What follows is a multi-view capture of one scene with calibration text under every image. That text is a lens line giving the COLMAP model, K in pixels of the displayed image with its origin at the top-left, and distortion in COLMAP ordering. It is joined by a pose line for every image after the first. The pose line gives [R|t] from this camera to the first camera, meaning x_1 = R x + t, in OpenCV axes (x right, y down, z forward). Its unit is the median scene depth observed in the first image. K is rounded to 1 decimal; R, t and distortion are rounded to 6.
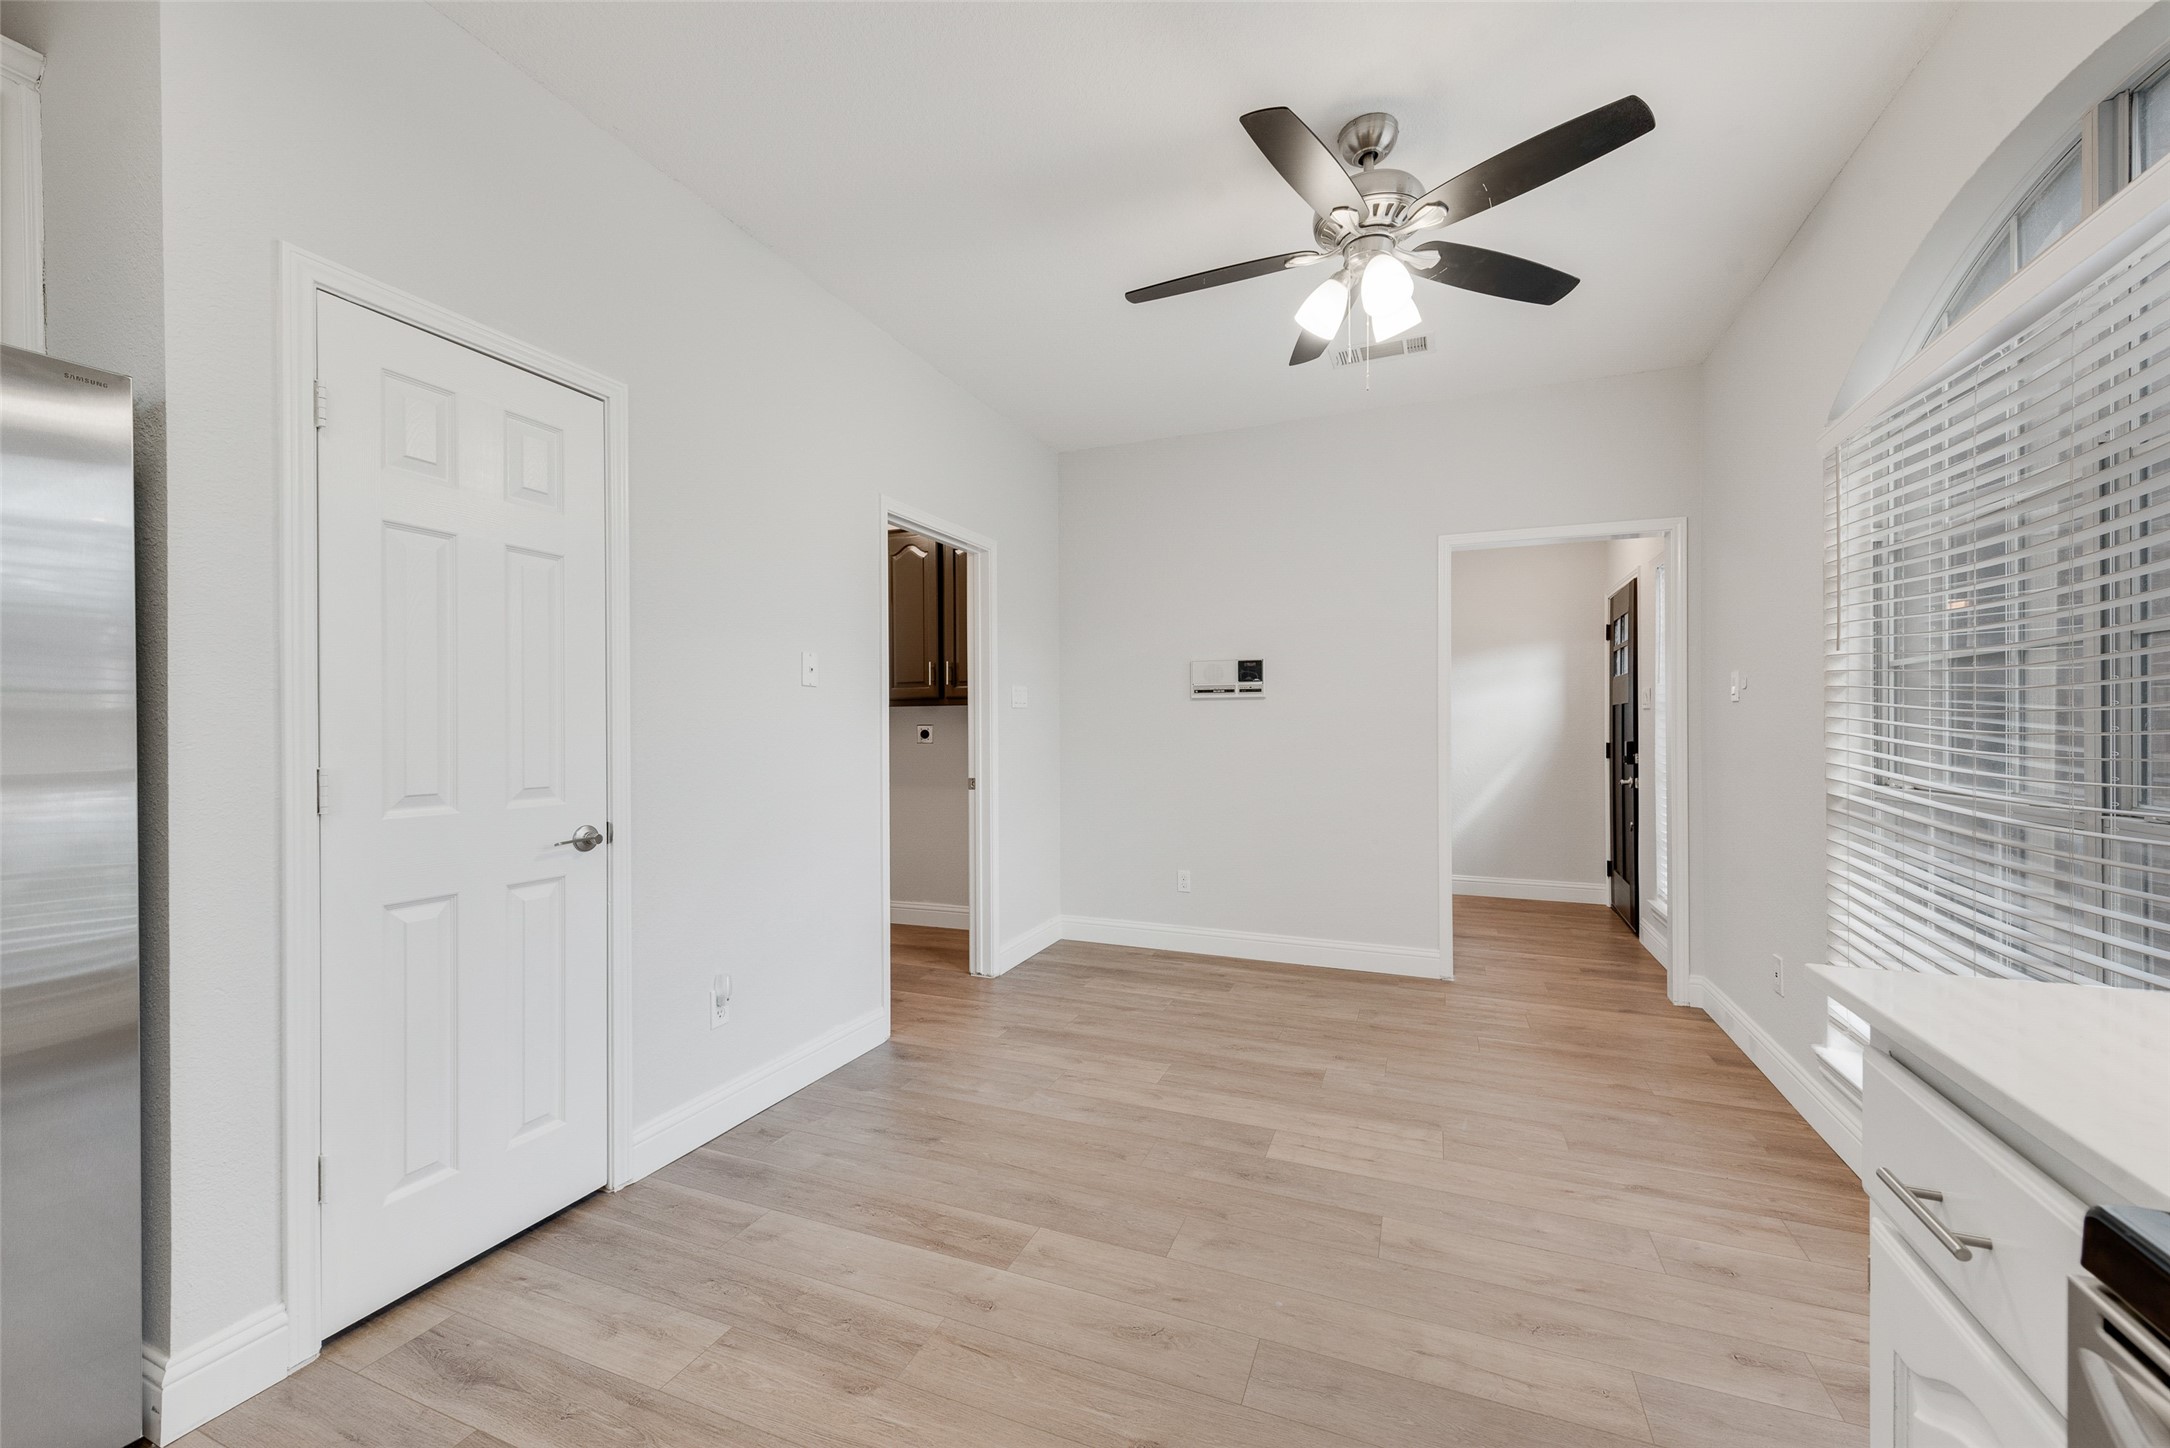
lens RADIAL K [[850.1, 0, 1084.9], [0, 850.1, 736.3], [0, 0, 1]] dist [0.008812, -0.002806]
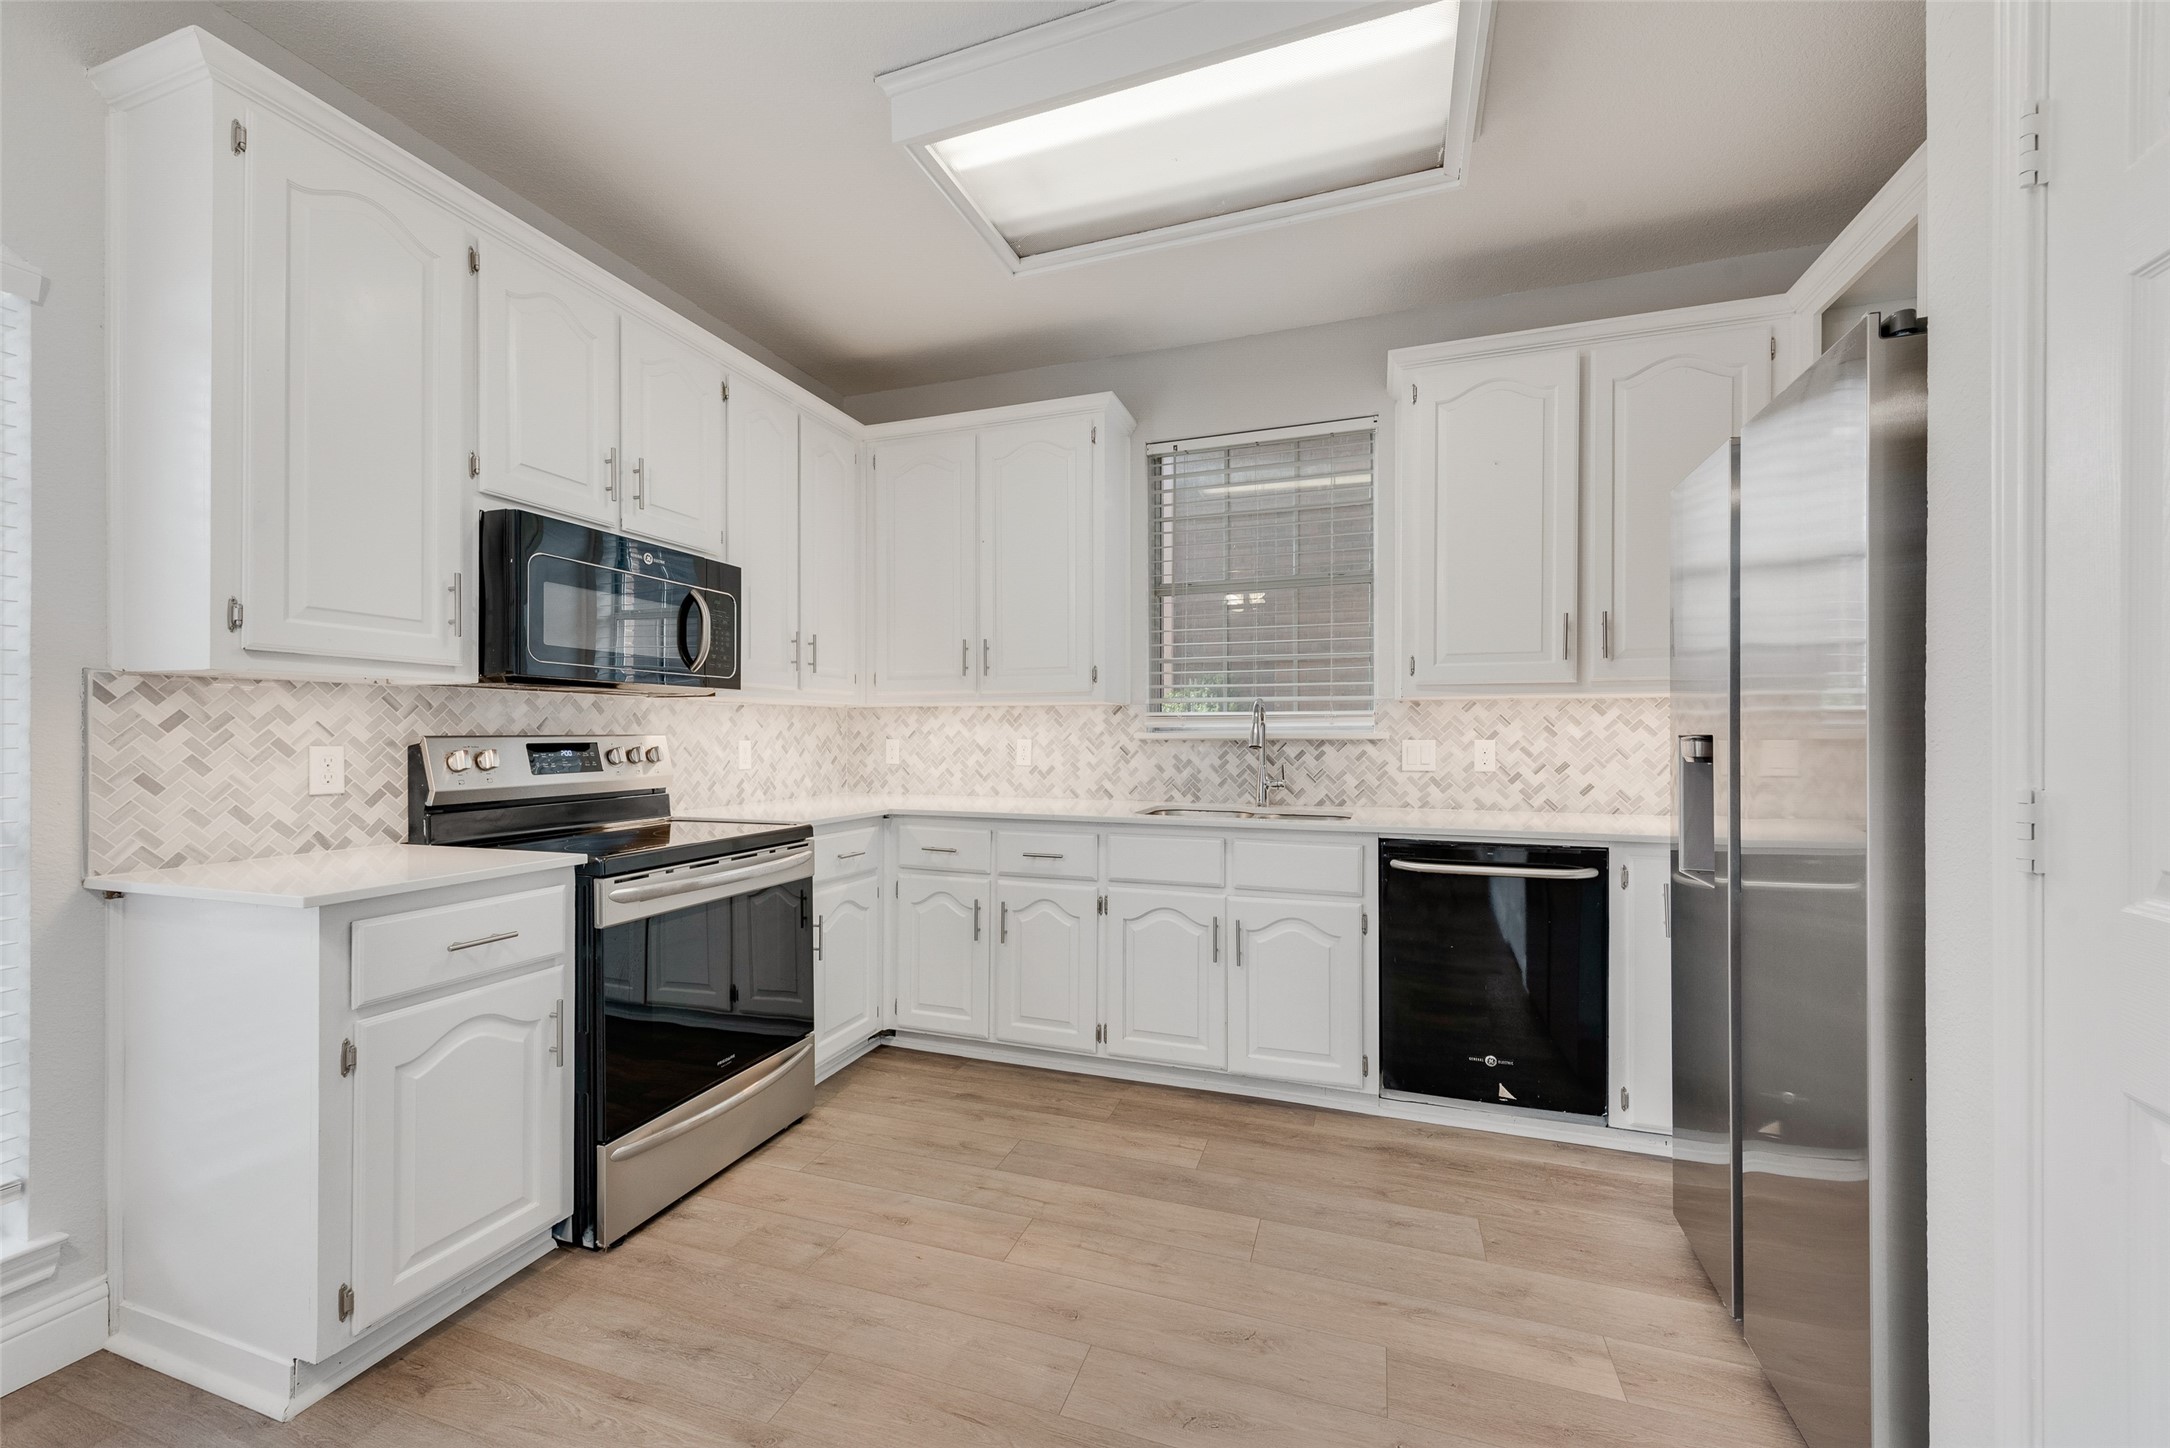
lens RADIAL K [[850.1, 0, 1091.6], [0, 850.1, 735.5], [0, 0, 1]] dist [0.008812, -0.002806]
pose [[-0.998034, 0.002597, -0.062620, -0.134515], [0.001999, 0.999952, 0.009605, -0.003884], [0.062642, 0.009461, -0.997991, 0.869647]]
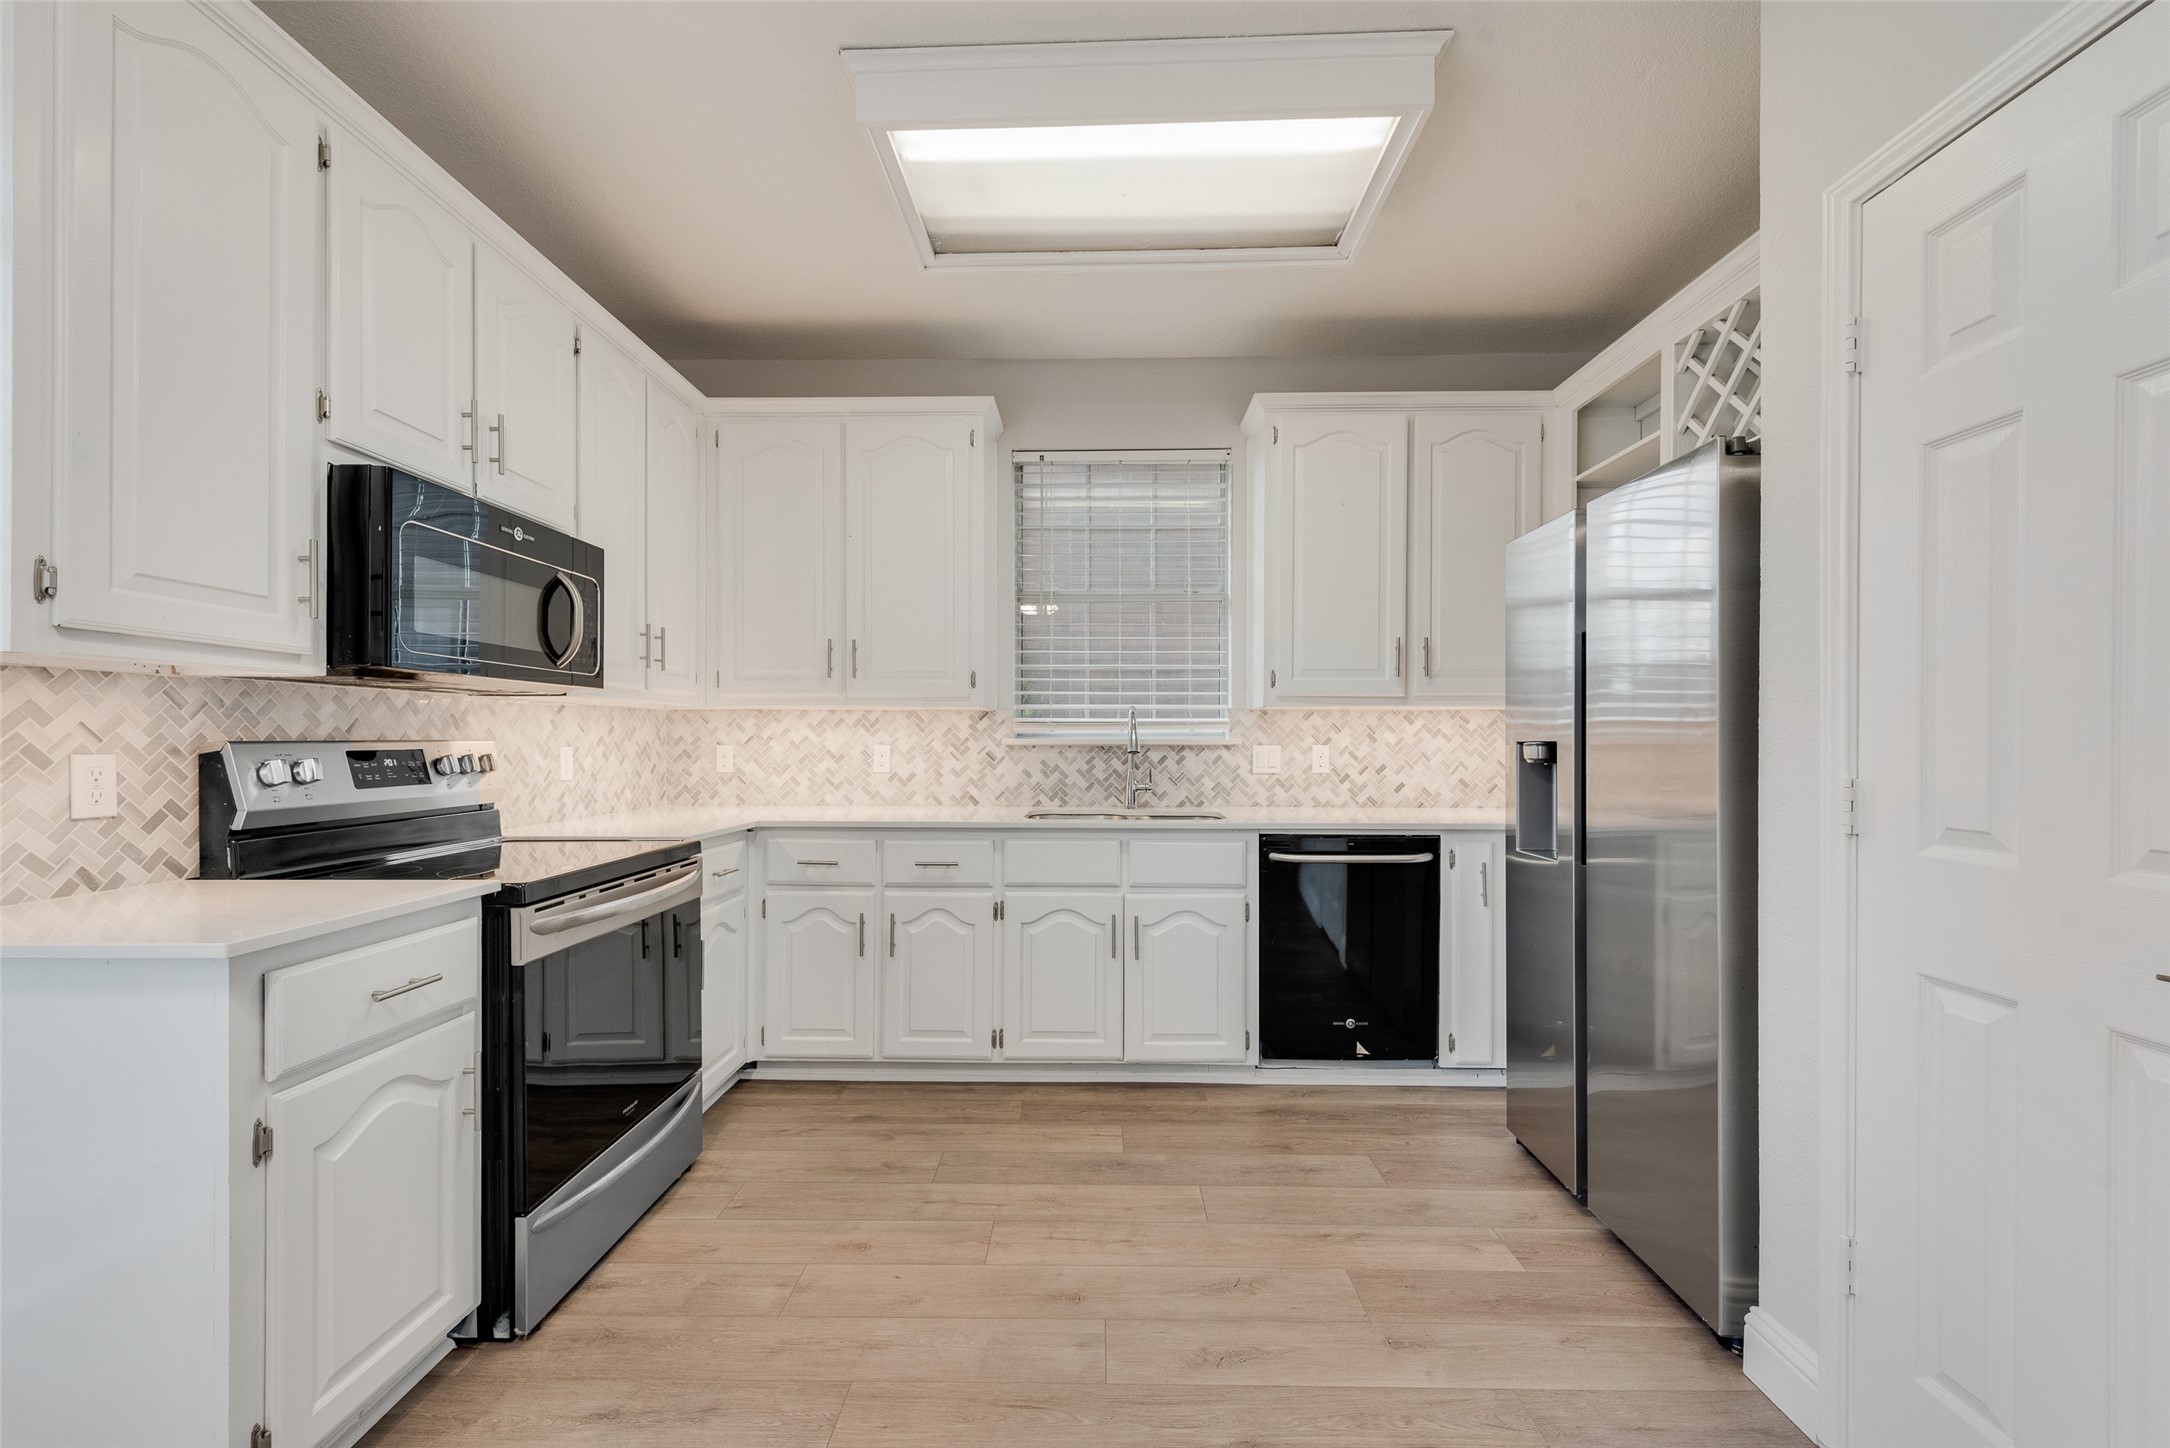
lens RADIAL K [[850.1, 0, 1148.3], [0, 850.1, 742.5], [0, 0, 1]] dist [0.008812, -0.002806]
pose [[-0.929093, 0.002486, -0.369837, 0.021293], [-0.001692, 0.999938, 0.010974, -0.004187], [0.369841, 0.010822, -0.929032, 0.869681]]
